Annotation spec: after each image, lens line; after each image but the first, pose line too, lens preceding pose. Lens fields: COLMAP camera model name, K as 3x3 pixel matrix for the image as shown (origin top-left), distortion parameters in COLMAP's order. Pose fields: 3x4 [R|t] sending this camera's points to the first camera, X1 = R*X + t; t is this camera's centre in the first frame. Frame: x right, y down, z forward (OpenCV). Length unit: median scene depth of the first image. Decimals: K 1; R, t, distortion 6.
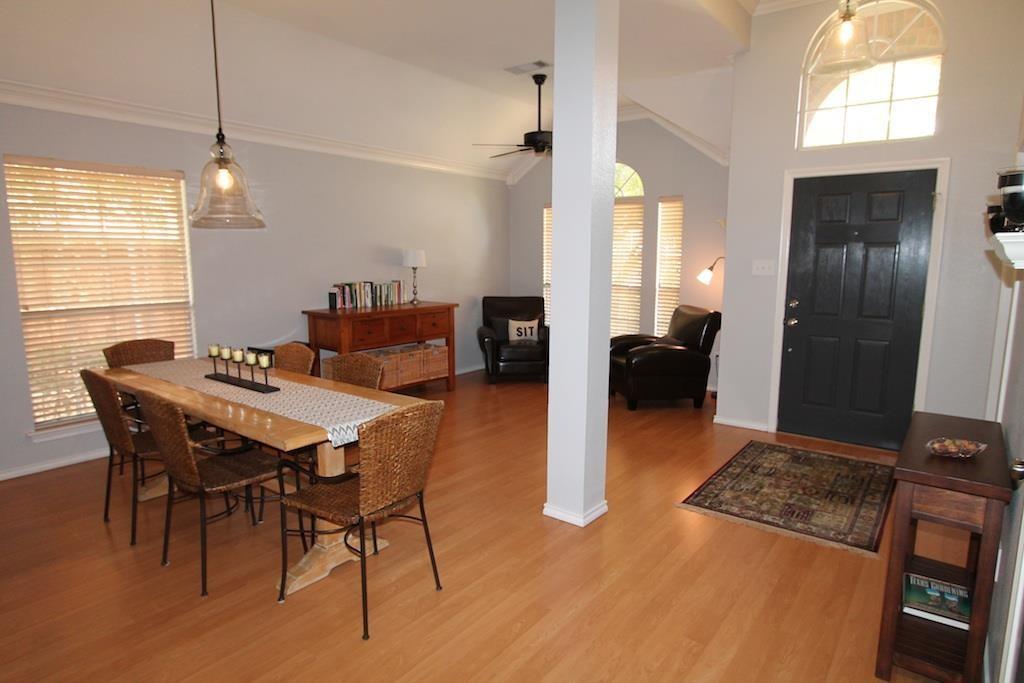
lens RADIAL K [[598.1, 0, 519.9], [0, 598.1, 344.5], [0, 0, 1]] dist [0.003443, 0.000356]
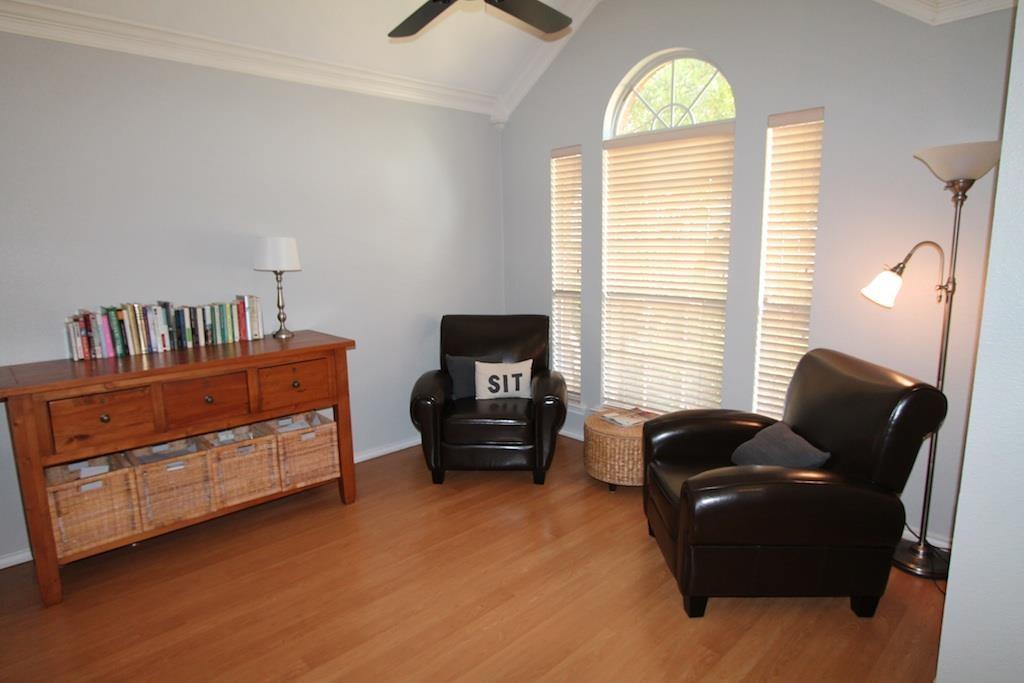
lens RADIAL K [[598.1, 0, 519.9], [0, 598.1, 344.5], [0, 0, 1]] dist [0.003443, 0.000356]
pose [[0.988194, 0.009189, -0.152933, 0.118282], [-0.005116, 0.999622, 0.027001, -0.080540], [0.153124, -0.025900, 0.987868, 0.521196]]
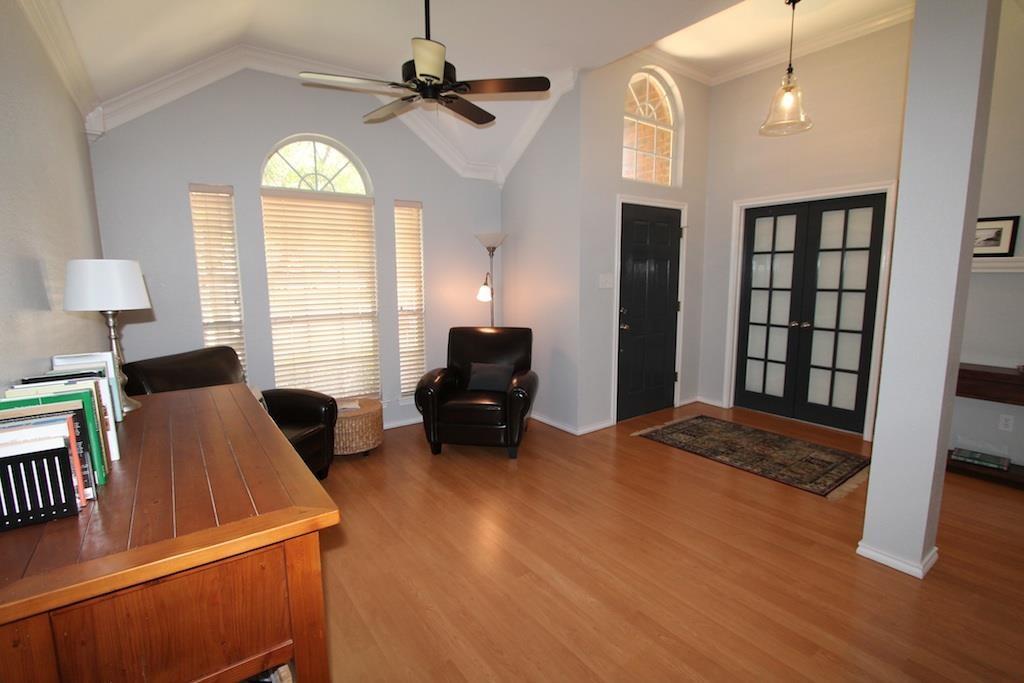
lens RADIAL K [[480.2, 0, 512.0], [0, 480.2, 341.5], [0, 0, 1]] dist [-0.015764, 0.000073]
pose [[0.297092, -0.143638, 0.943983, -0.384710], [0.151650, 0.983170, 0.101873, -0.106111], [-0.942729, 0.112889, 0.313875, 0.708717]]
